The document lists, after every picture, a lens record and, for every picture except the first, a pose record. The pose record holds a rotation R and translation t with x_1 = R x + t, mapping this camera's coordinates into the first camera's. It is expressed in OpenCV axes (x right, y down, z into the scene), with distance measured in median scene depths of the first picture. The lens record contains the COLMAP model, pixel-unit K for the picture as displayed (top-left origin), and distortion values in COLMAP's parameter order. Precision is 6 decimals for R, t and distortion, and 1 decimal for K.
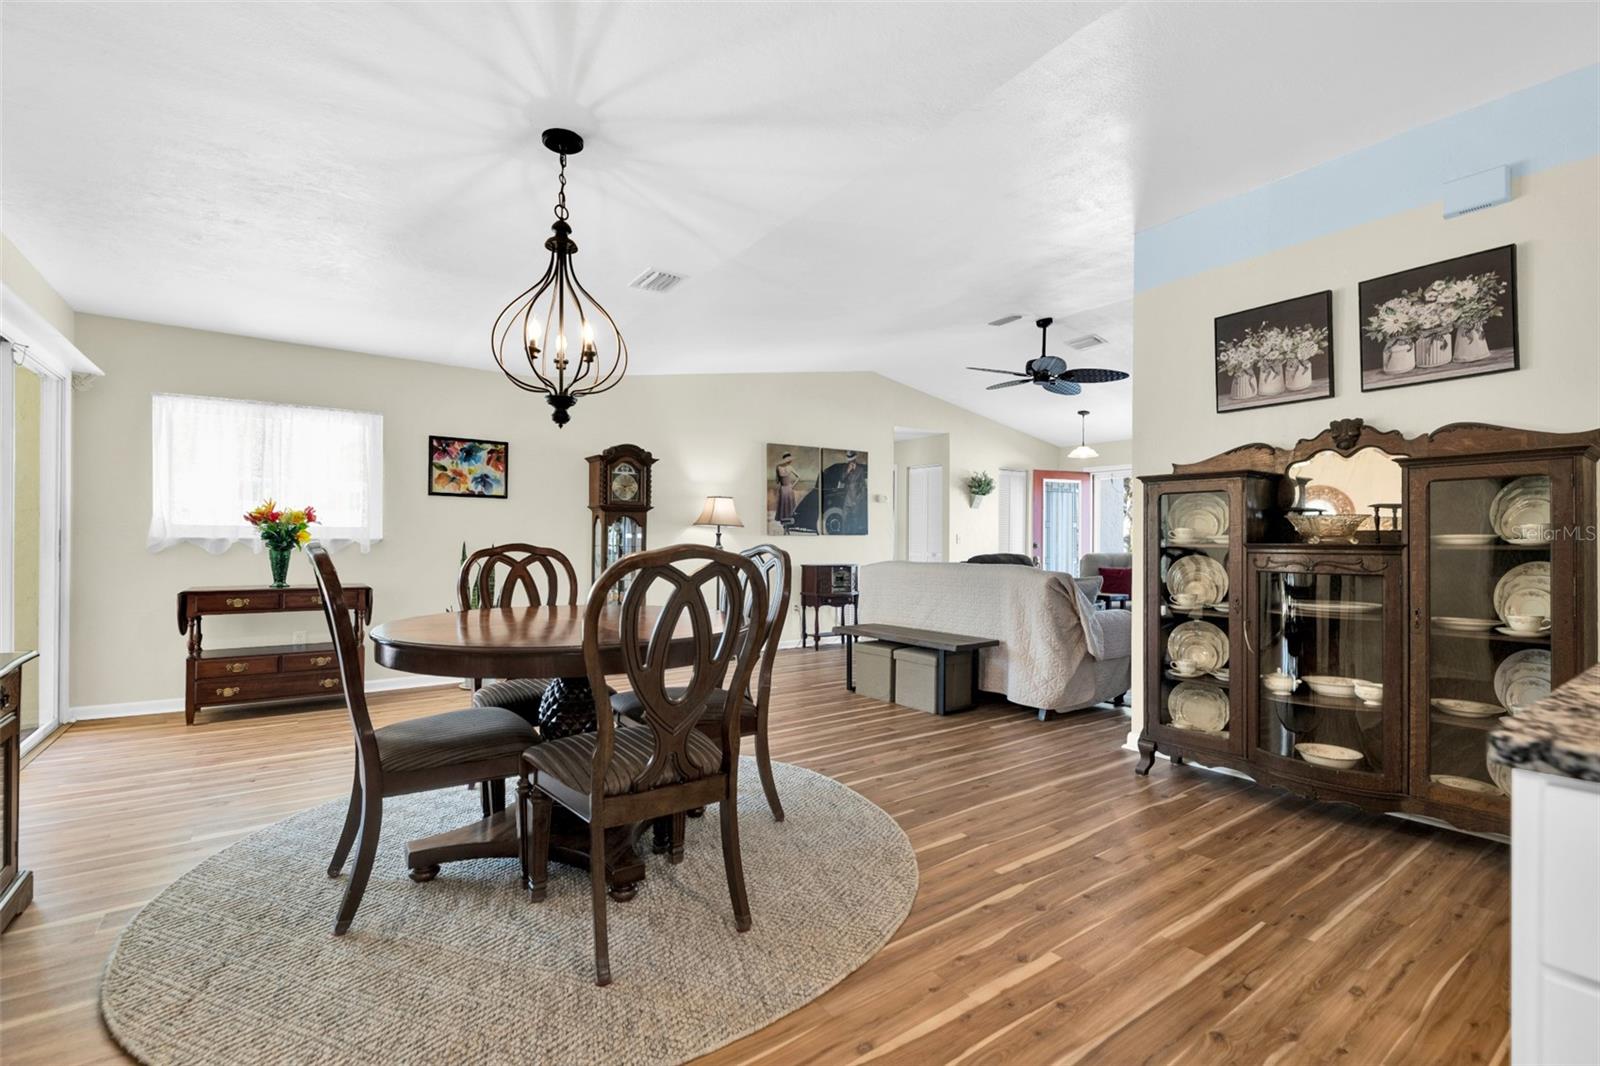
lens RADIAL K [[706.5, 0, 802.0], [0, 706.5, 541.1], [0, 0, 1]] dist [-0.012538, -0.000636]
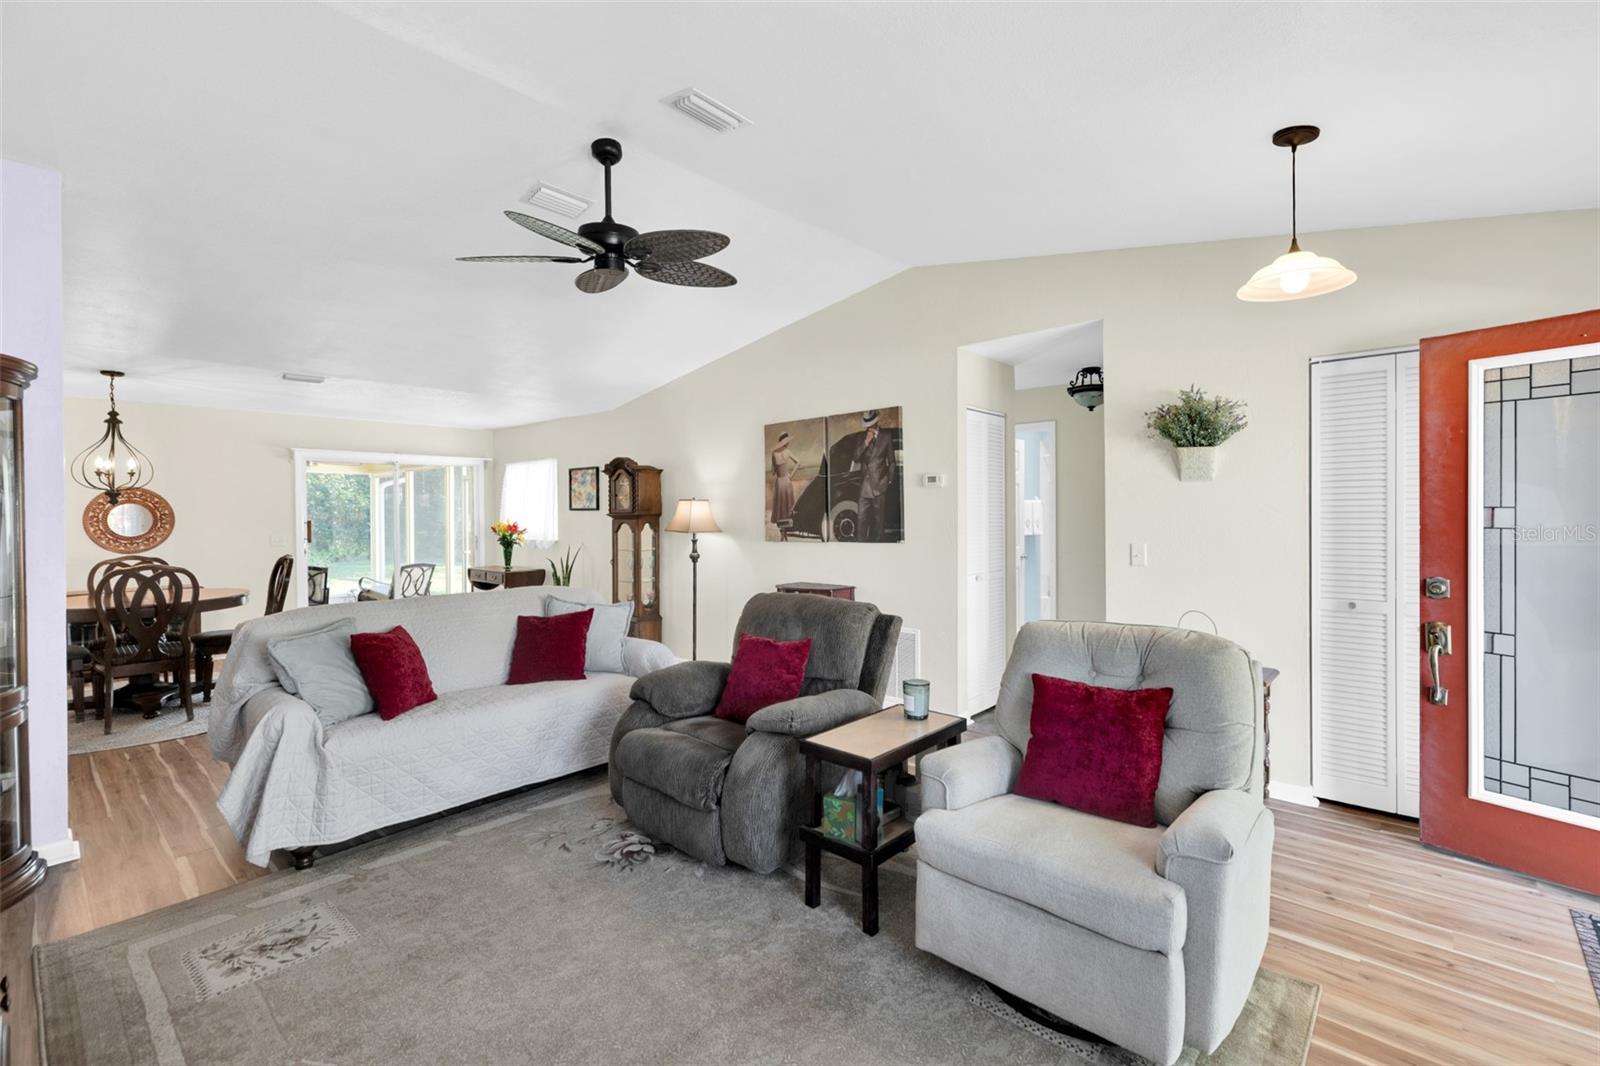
lens RADIAL K [[706.5, 0, 800.8], [0, 706.5, 525.0], [0, 0, 1]] dist [-0.012538, -0.000636]
pose [[0.214299, 0.007819, -0.976737, 0.711632], [0.010324, 0.999894, 0.010269, -0.033129], [0.976714, -0.012285, 0.214195, 0.839353]]
